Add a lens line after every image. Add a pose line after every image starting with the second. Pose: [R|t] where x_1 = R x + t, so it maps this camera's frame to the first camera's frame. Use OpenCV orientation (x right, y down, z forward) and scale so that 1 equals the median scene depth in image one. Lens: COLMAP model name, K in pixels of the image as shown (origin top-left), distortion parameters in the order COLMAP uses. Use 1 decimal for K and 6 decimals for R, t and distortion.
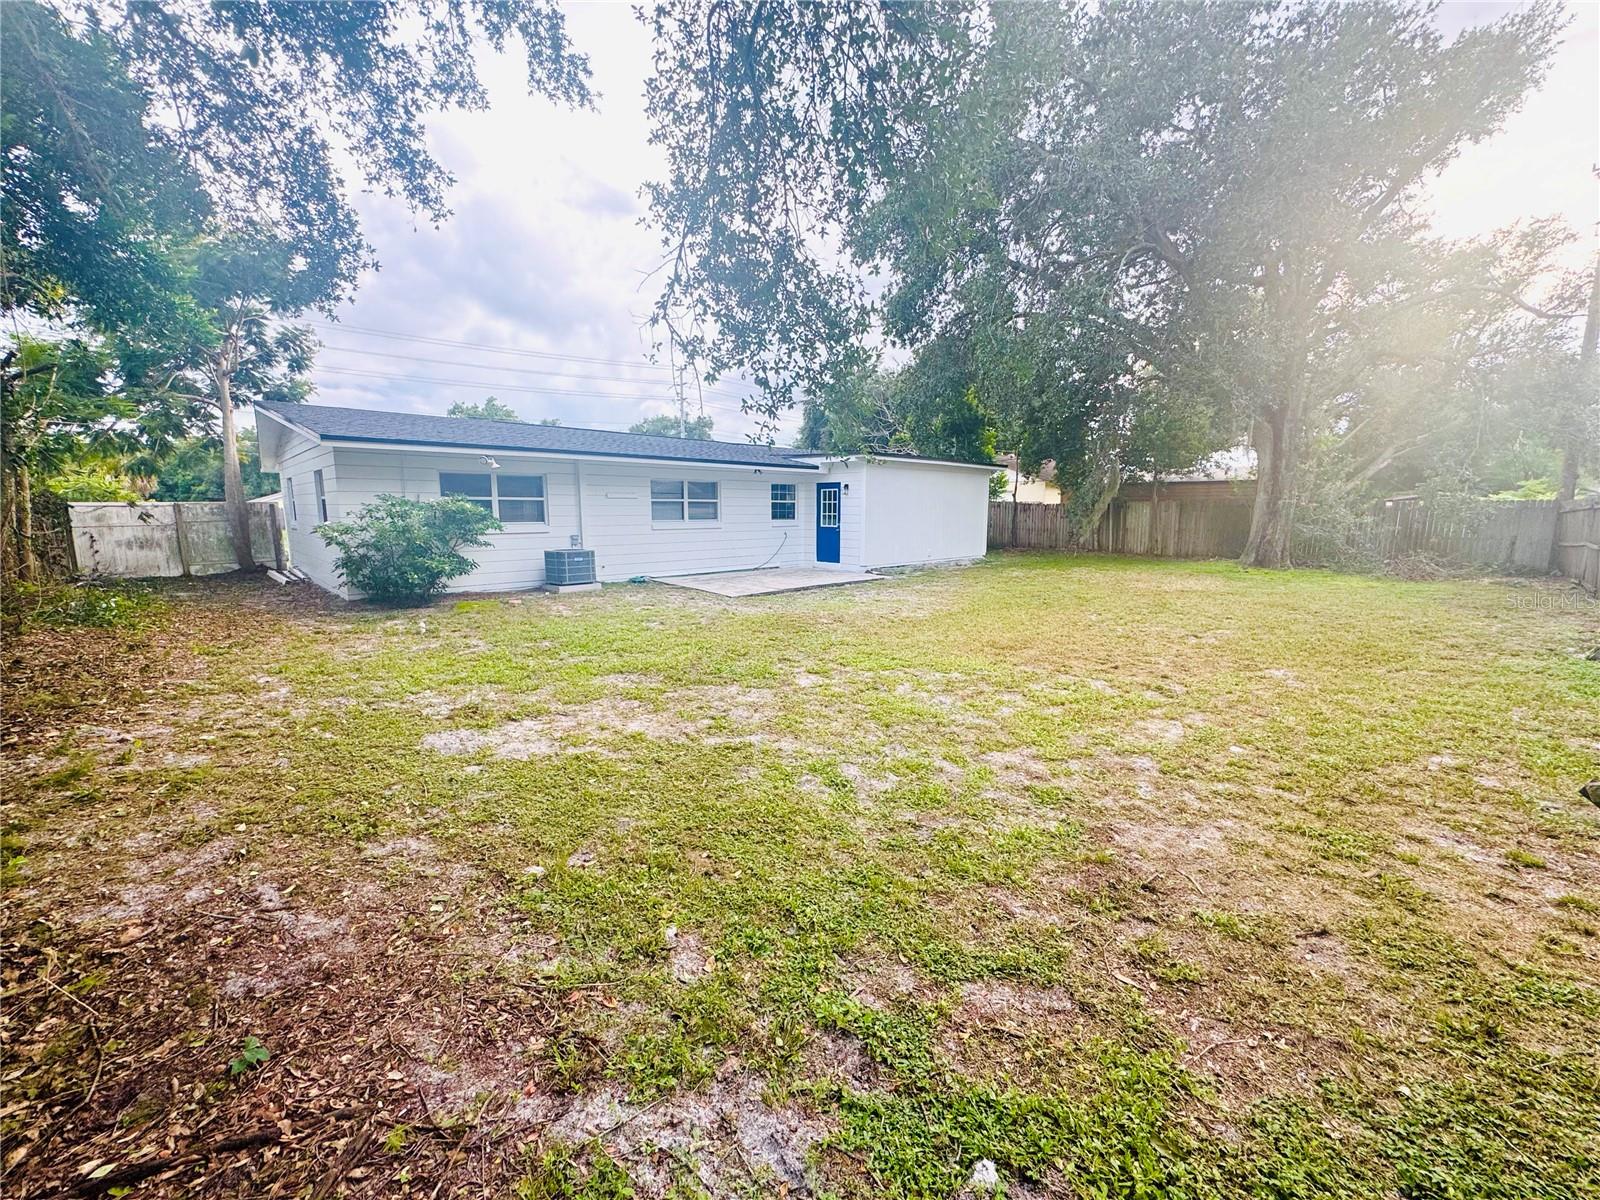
lens RADIAL K [[638.7, 0, 799.8], [0, 638.7, 598.7], [0, 0, 1]] dist [-0.002184, -0.000190]
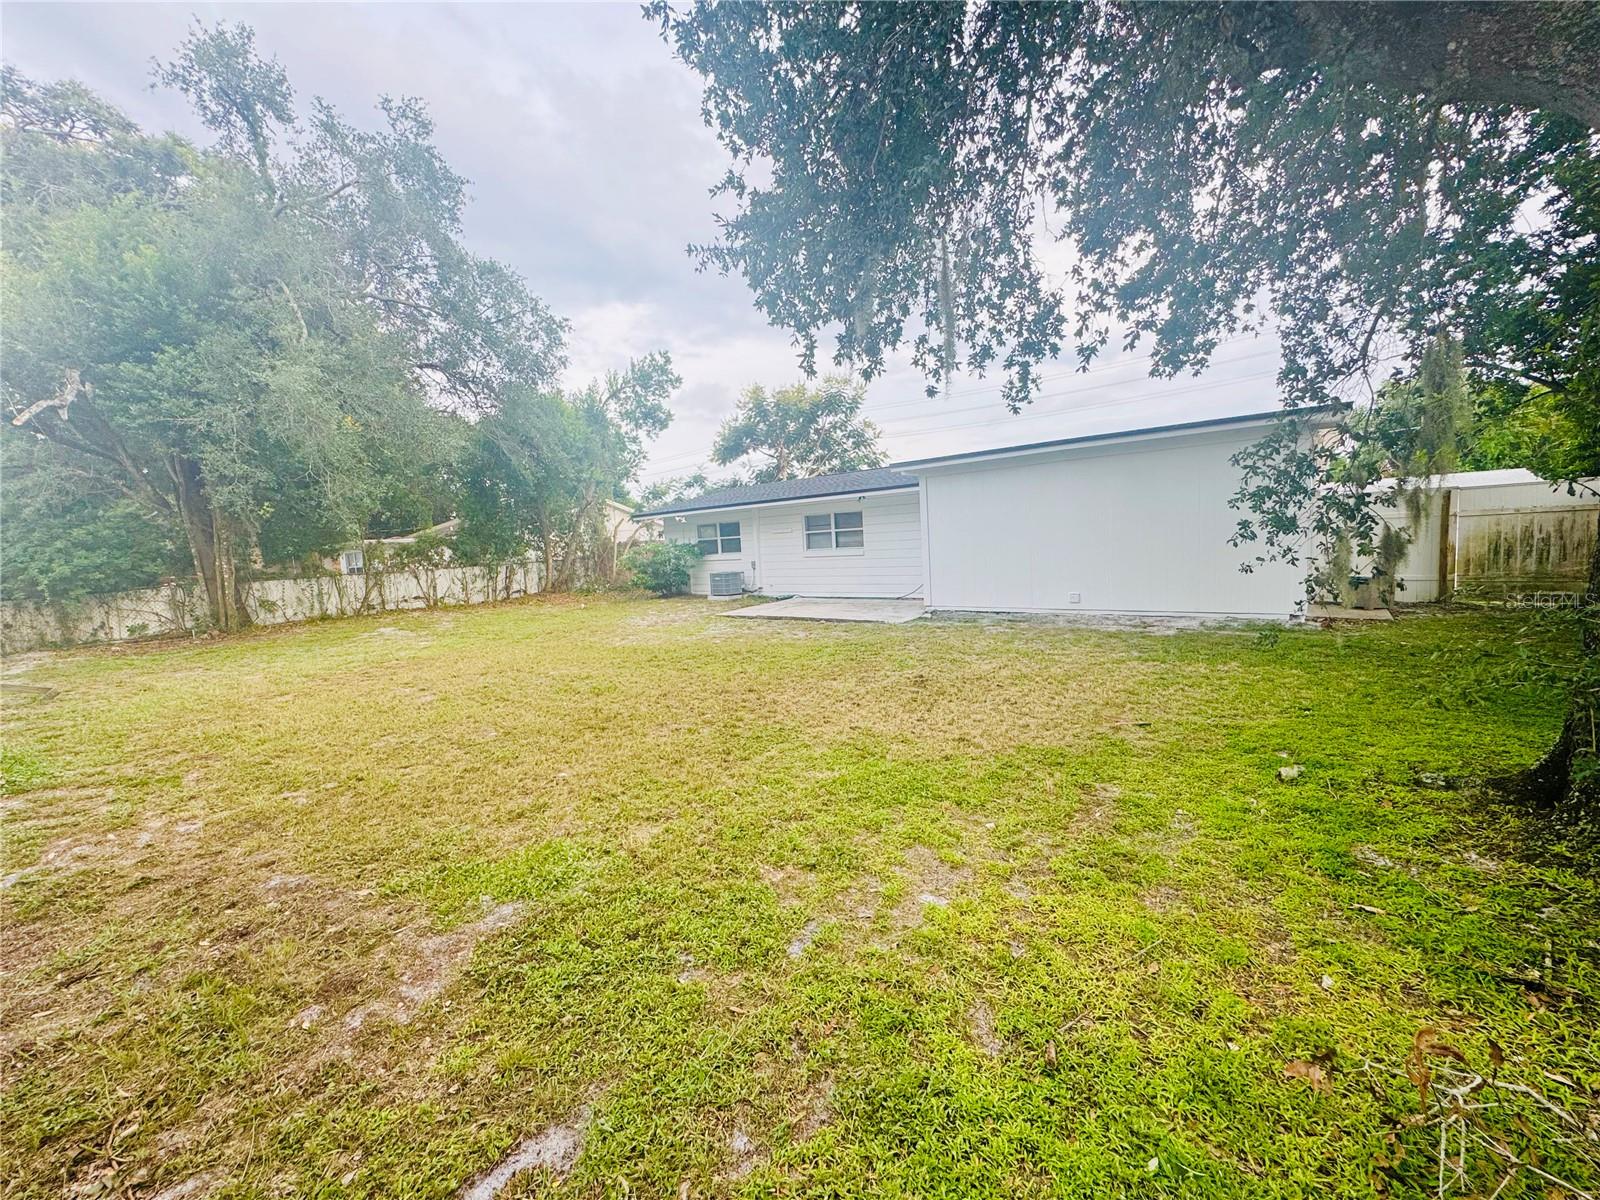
lens RADIAL K [[638.7, 0, 799.8], [0, 638.7, 599.1], [0, 0, 1]] dist [-0.002184, -0.000190]
pose [[0.048330, 0.091136, -0.994665, 0.995059], [-0.080637, 0.992934, 0.087059, -0.132686], [0.995571, 0.075999, 0.055338, 0.928079]]
